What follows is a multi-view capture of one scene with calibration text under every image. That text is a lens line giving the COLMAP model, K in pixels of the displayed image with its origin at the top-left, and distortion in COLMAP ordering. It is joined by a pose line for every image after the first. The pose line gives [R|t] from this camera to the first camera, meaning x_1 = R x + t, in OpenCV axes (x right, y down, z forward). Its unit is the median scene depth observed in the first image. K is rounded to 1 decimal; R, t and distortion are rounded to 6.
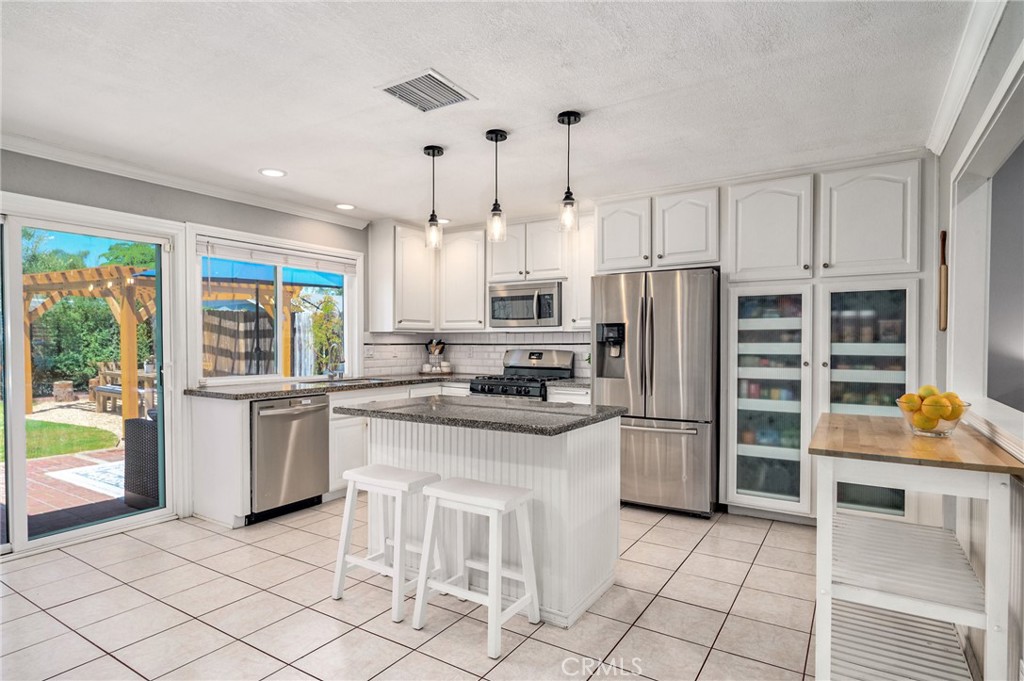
lens RADIAL K [[546.4, 0, 516.8], [0, 546.4, 350.6], [0, 0, 1]] dist [-0.002923, -0.001388]
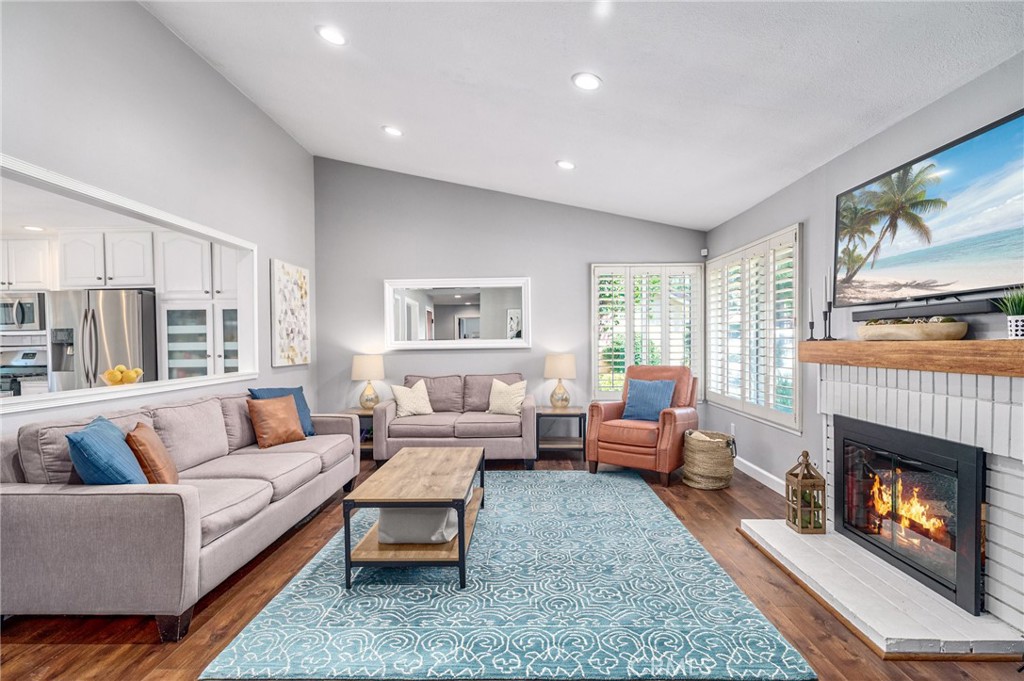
lens RADIAL K [[495.3, 0, 515.5], [0, 495.3, 348.6], [0, 0, 1]] dist [0.000532, 0.000716]
pose [[0.857874, -0.018633, 0.513522, 0.503023], [0.019279, 0.999806, 0.004070, 0.012729], [-0.513498, 0.006409, 0.858067, -0.558813]]
